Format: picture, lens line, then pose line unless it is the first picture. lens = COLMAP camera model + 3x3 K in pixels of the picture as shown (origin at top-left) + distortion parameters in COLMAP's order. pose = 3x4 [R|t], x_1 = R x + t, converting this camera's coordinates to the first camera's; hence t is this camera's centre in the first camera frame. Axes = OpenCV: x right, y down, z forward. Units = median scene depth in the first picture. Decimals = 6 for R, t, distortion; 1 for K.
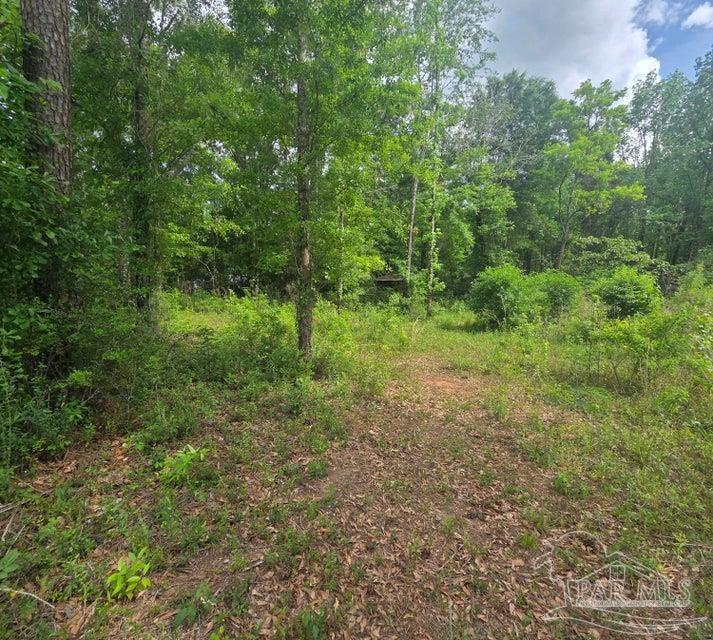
lens RADIAL K [[351.2, 0, 353.7], [0, 351.2, 319.2], [0, 0, 1]] dist [-0.000086, -0.003045]
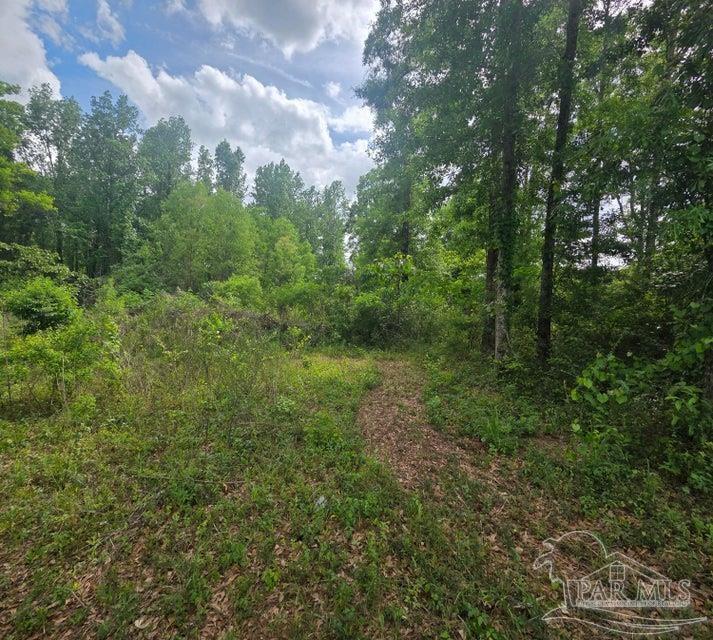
lens RADIAL K [[351.2, 0, 353.6], [0, 351.2, 314.9], [0, 0, 1]] dist [-0.000086, -0.003045]
pose [[0.202151, -0.057877, 0.977643, 0.015688], [0.102033, 0.994064, 0.037751, -0.000313], [-0.974025, 0.092120, 0.206857, -0.004176]]
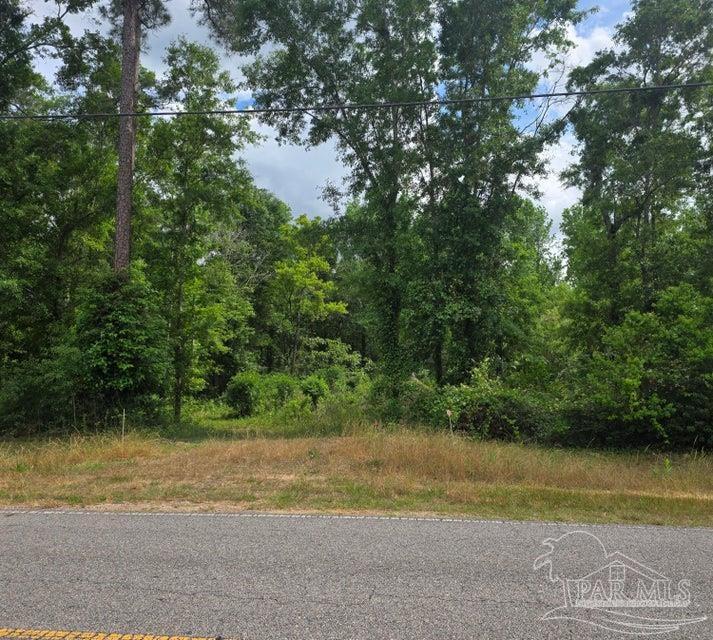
lens RADIAL K [[606.2, 0, 346.8], [0, 606.2, 330.8], [0, 0, 1]] dist [0.089460, -0.088215]
pose [[0.841082, 0.023599, 0.540392, -0.536783], [0.069394, 0.986085, -0.151069, 0.078690], [-0.536437, 0.164561, 0.827741, -1.194228]]
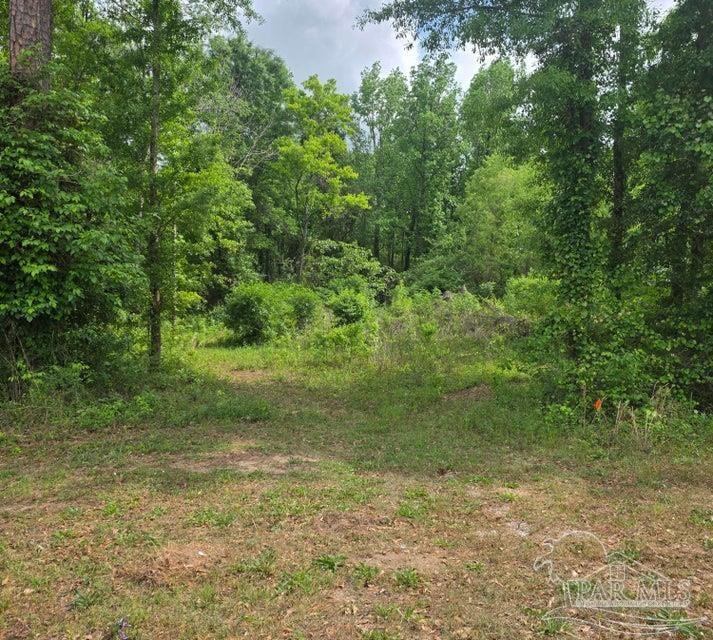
lens RADIAL K [[606.2, 0, 361.2], [0, 606.2, 325.7], [0, 0, 1]] dist [0.089460, -0.088215]
pose [[0.809319, -0.044113, 0.585711, -0.343933], [0.059759, 0.998185, -0.007395, 0.008619], [-0.584321, 0.040987, 0.810487, -0.576911]]
